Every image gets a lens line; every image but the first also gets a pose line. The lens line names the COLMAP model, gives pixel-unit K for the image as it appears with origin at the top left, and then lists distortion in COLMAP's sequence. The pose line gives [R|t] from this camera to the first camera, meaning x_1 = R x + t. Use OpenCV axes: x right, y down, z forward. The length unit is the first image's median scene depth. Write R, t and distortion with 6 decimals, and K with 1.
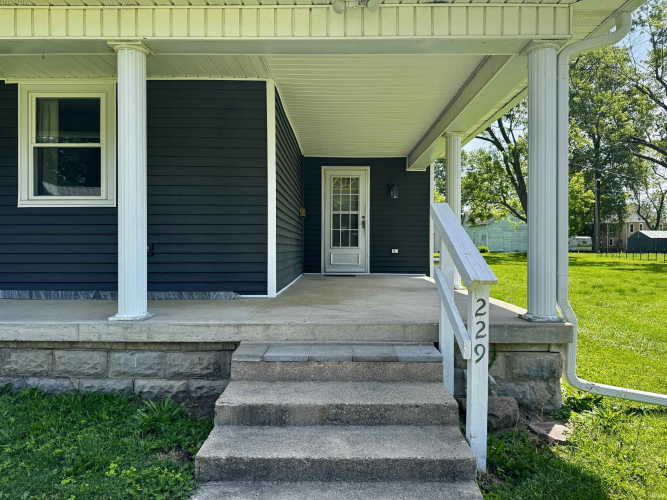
lens RADIAL K [[473.3, 0, 338.9], [0, 473.3, 252.4], [0, 0, 1]] dist [0.023079, -0.007002]
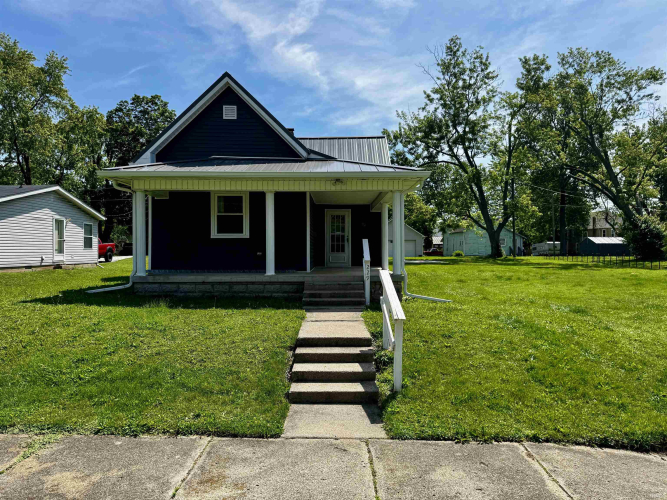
lens RADIAL K [[473.3, 0, 338.9], [0, 473.3, 252.4], [0, 0, 1]] dist [0.023079, -0.007002]
pose [[0.999962, -0.003828, 0.007792, 0.002701], [0.003905, 0.999943, -0.009930, 0.005892], [-0.007754, 0.009960, 0.999920, -0.781635]]
